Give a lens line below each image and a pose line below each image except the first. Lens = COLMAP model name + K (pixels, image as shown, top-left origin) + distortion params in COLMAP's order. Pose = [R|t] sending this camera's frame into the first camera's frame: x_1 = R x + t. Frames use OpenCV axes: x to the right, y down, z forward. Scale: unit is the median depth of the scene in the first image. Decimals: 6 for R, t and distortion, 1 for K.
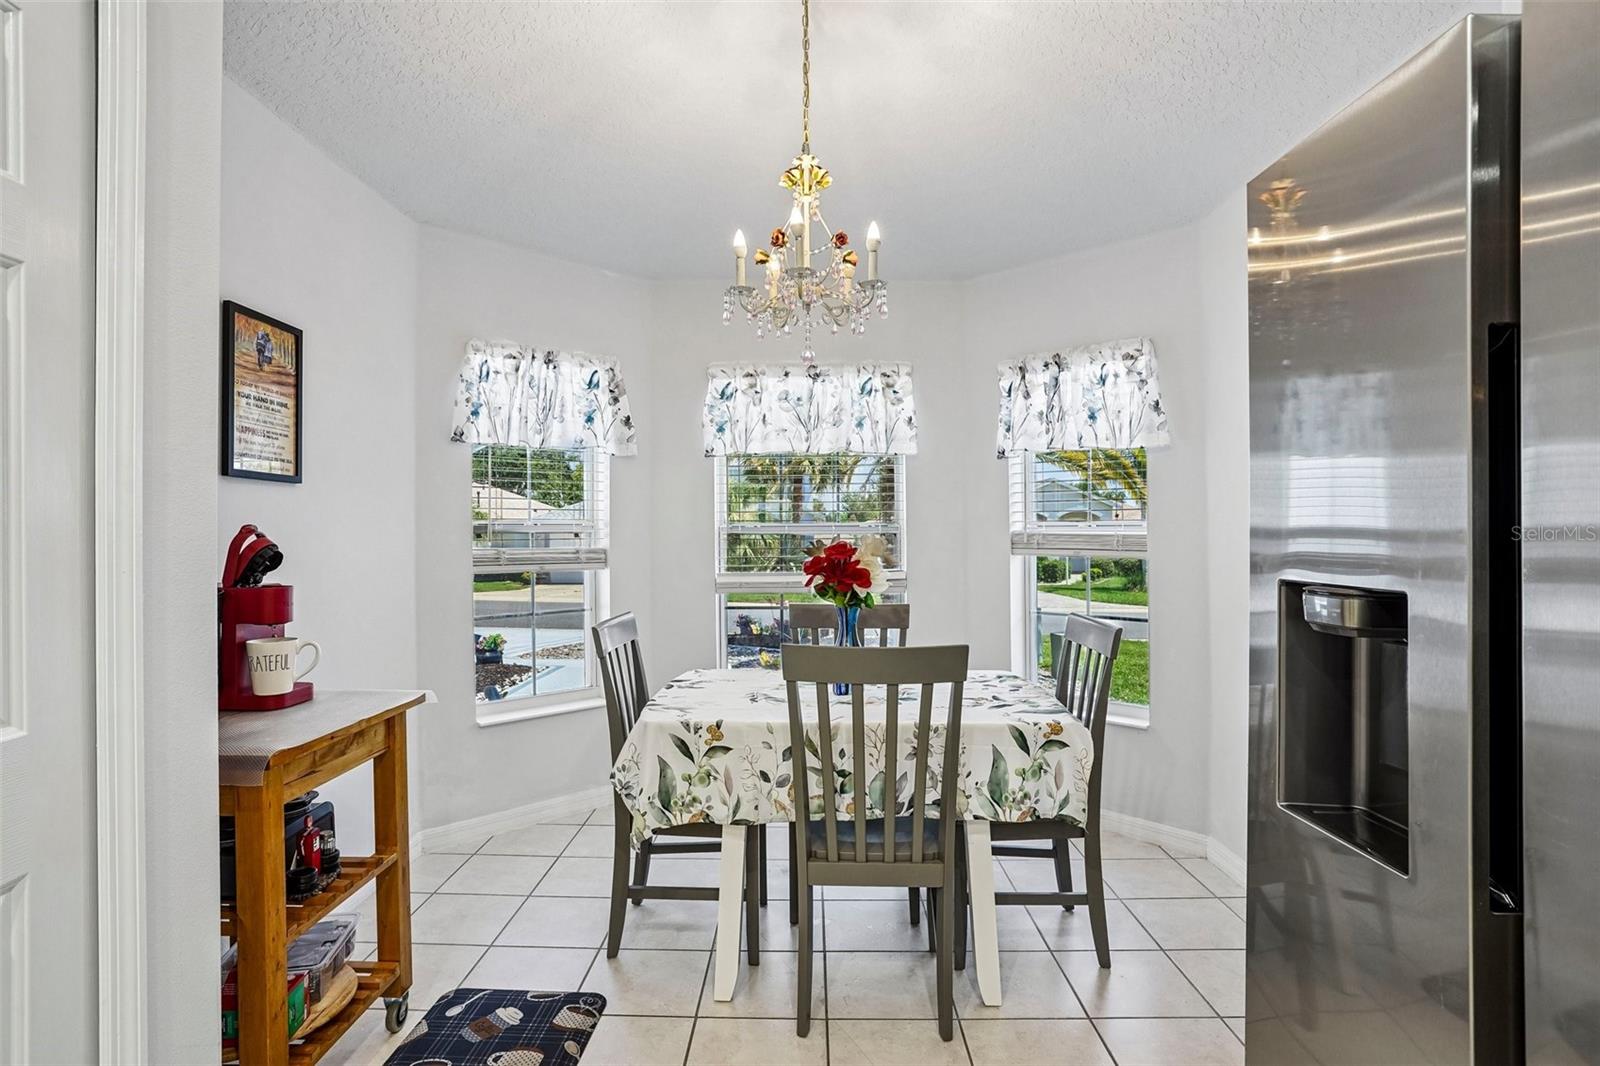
lens RADIAL K [[800.2, 0, 800.0], [0, 800.2, 533.0], [0, 0, 1]] dist [-0.081512, 0.040009]
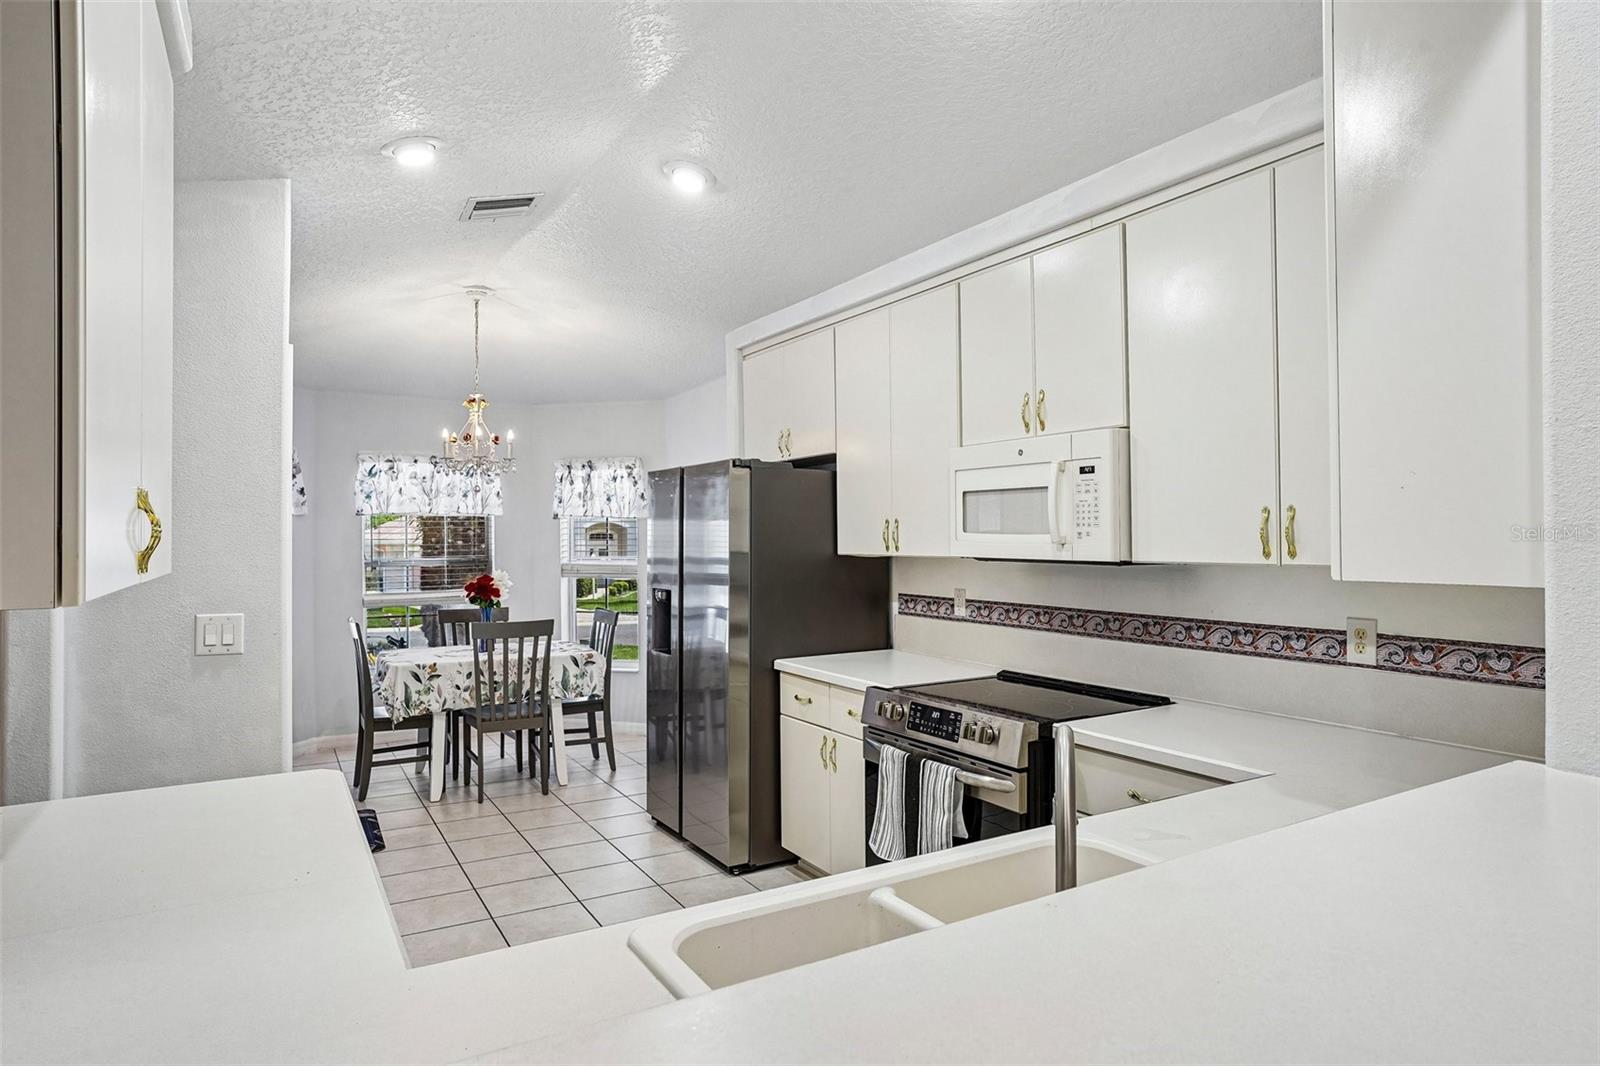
lens RADIAL K [[906.8, 0, 758.5], [0, 906.8, 504.7], [0, 0, 1]] dist [-0.000739, 0.000017]
pose [[0.875045, 0.017099, 0.483739, -0.476794], [0.003865, 0.999097, -0.042306, -0.069906], [-0.484026, 0.038889, 0.874189, -1.399400]]
